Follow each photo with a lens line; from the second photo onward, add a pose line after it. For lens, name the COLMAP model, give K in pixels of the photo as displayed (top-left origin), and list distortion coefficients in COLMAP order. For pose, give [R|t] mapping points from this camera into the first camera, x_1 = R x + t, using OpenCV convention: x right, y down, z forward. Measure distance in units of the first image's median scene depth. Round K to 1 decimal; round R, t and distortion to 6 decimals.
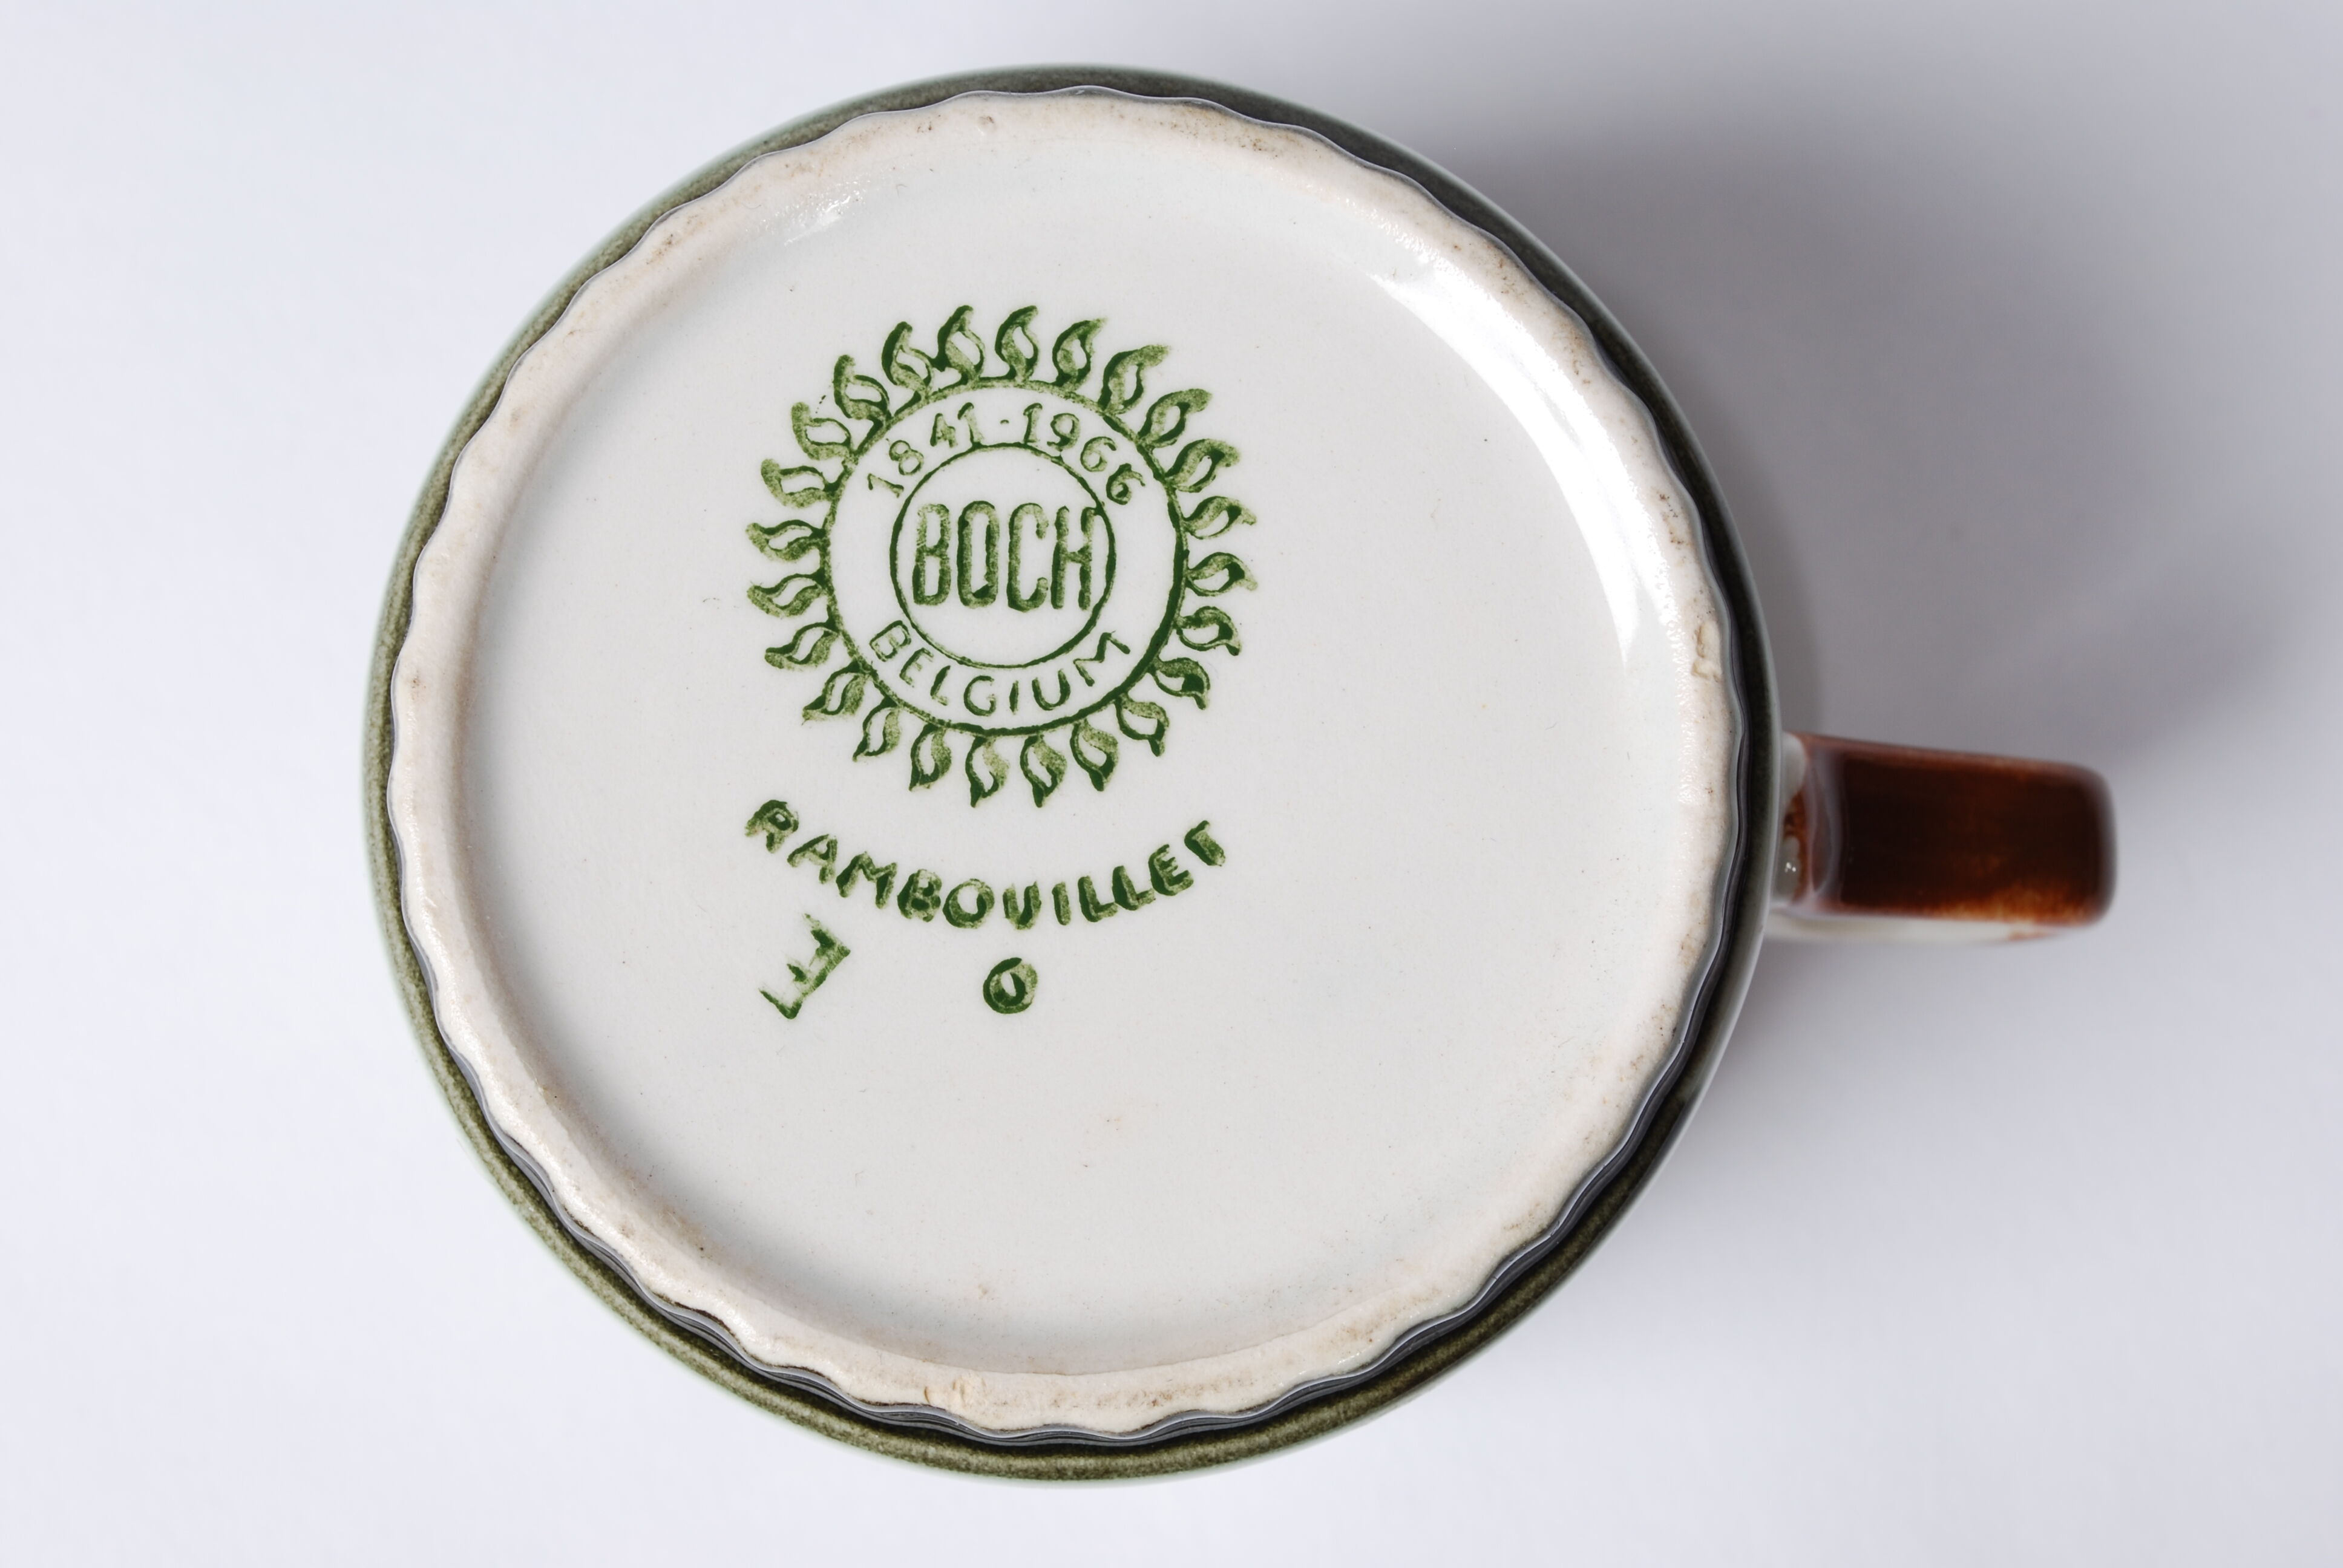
lens RADIAL K [[4128.2, 0, 1174.6], [0, 4128.2, 787.5], [0, 0, 1]] dist [-0.002284, 0.000000]
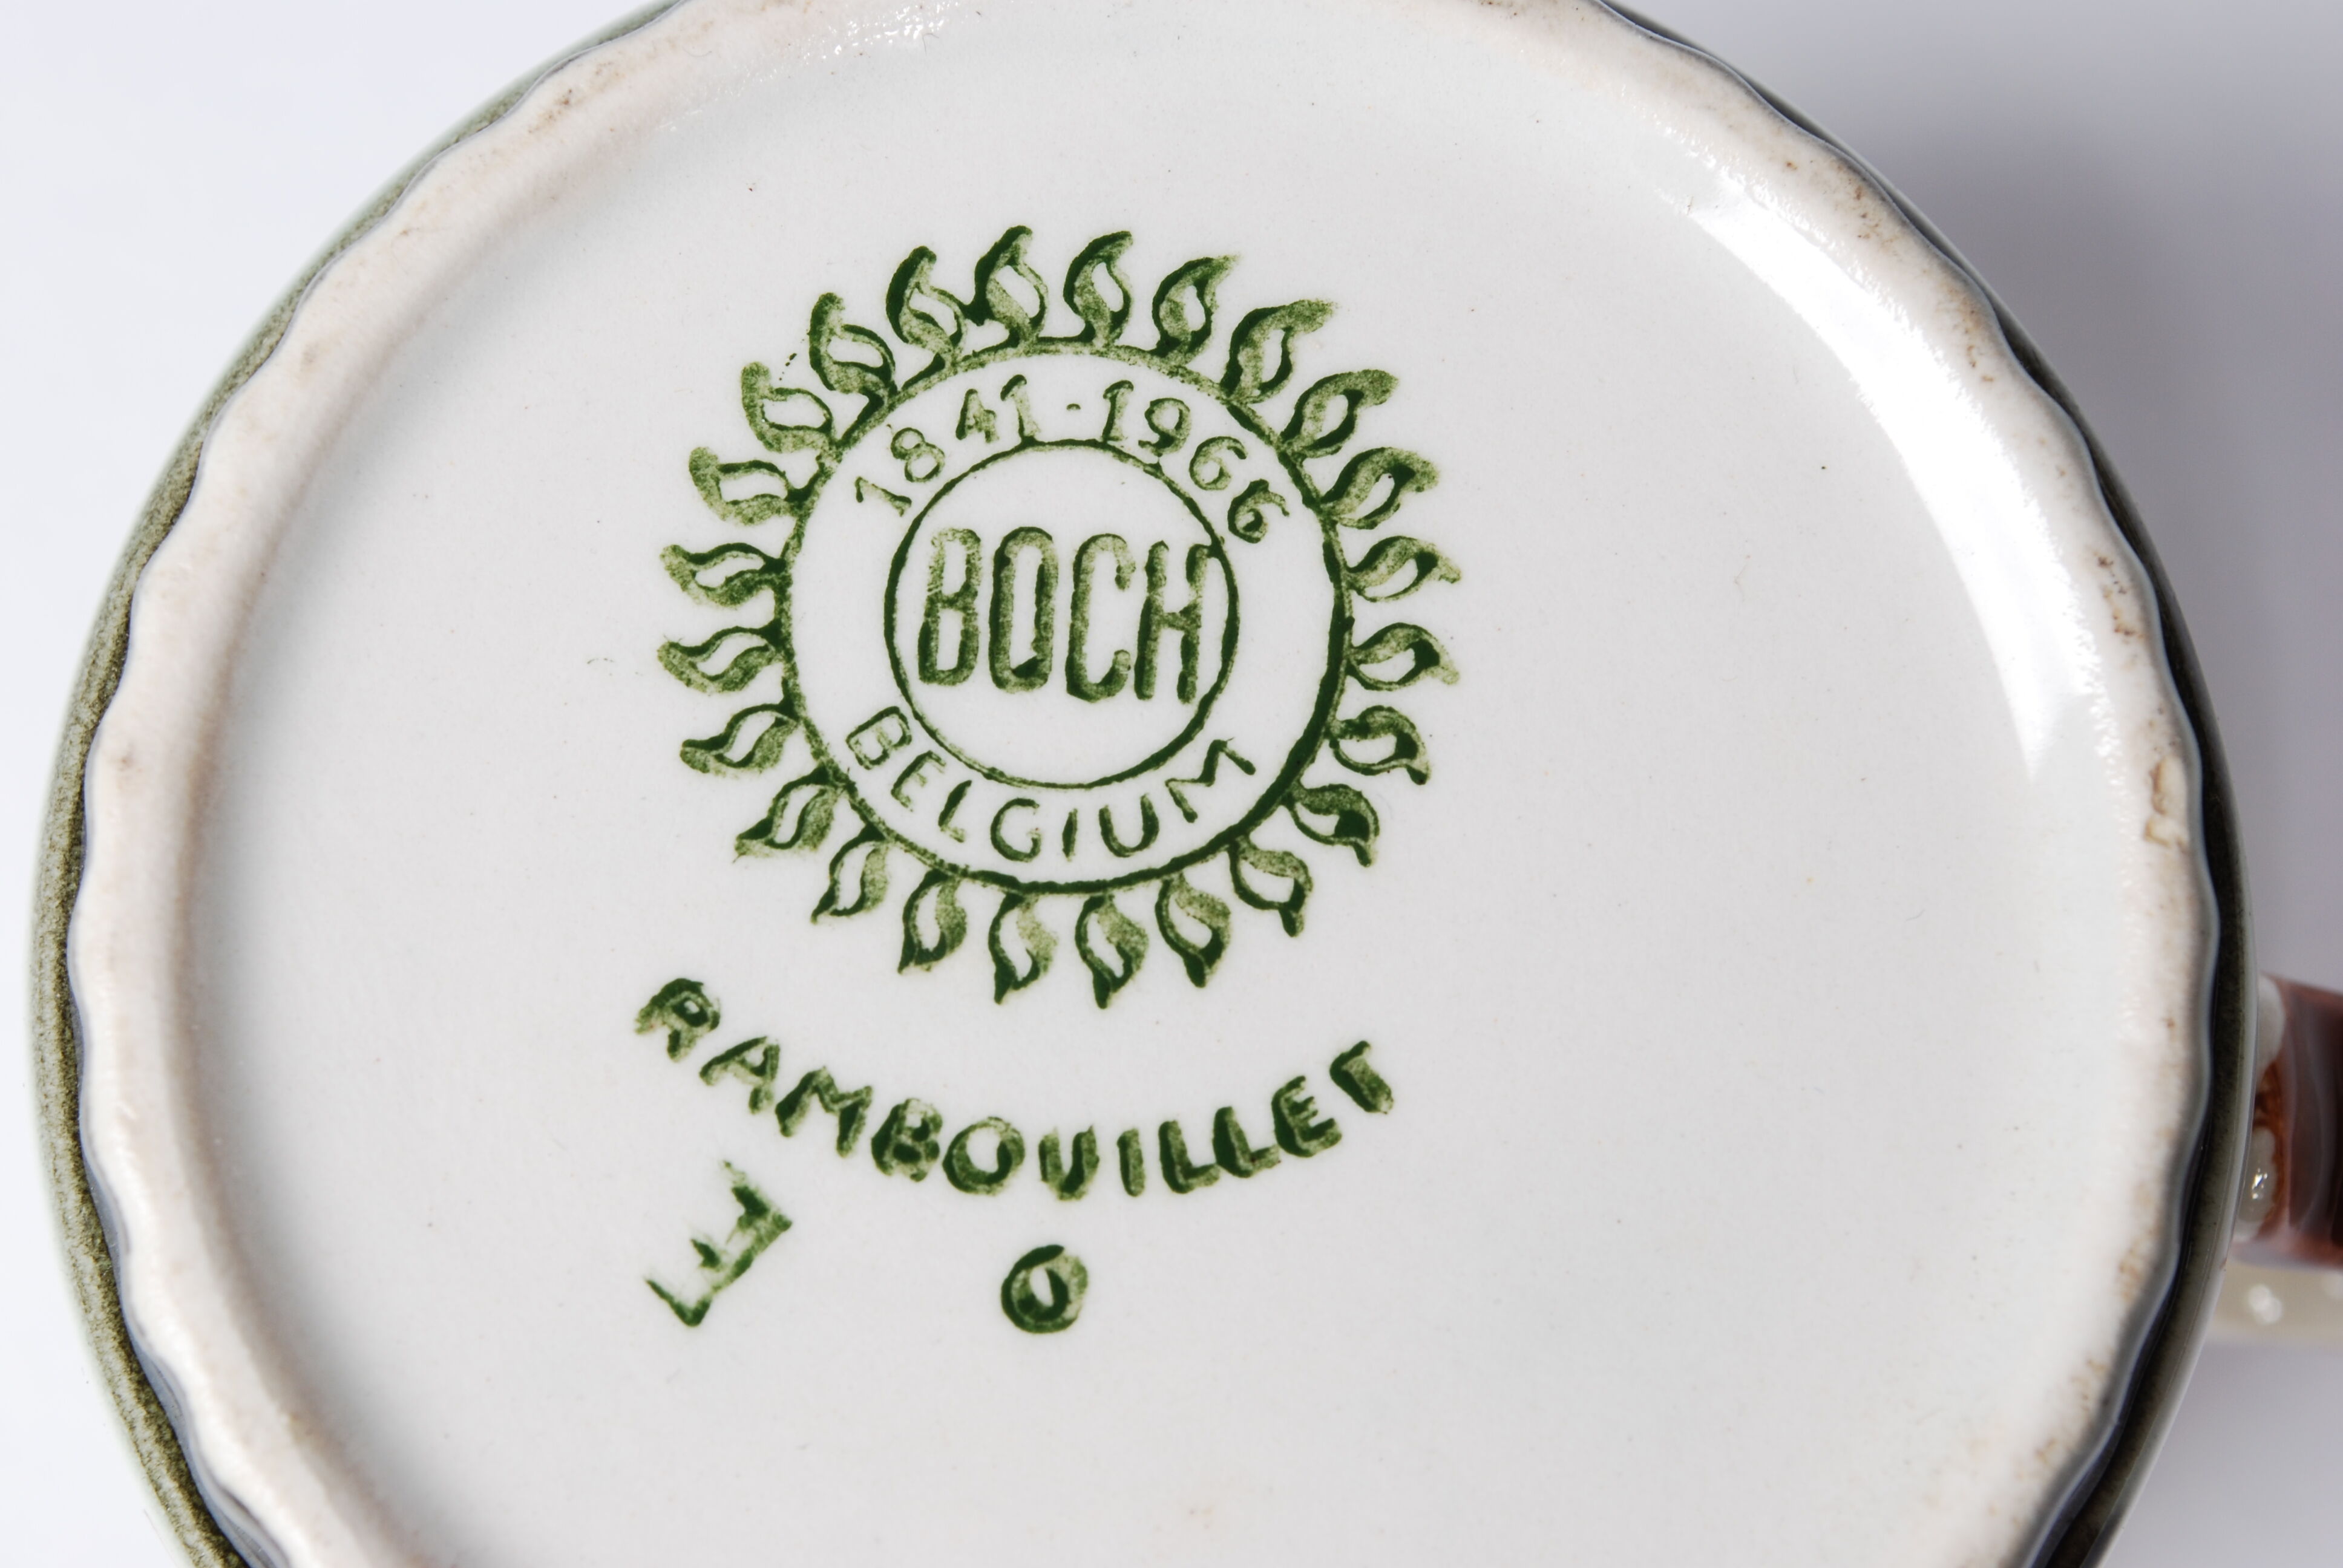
lens RADIAL K [[5368.0, 0, 1169.2], [0, 5368.0, 780.0], [0, 0, 1]] dist [0.020597, 0.000000]
pose [[0.998973, 0.043939, 0.011095, -0.033154], [-0.042487, 0.993237, -0.108049, 0.058301], [-0.015768, 0.107466, 0.994084, 0.179106]]
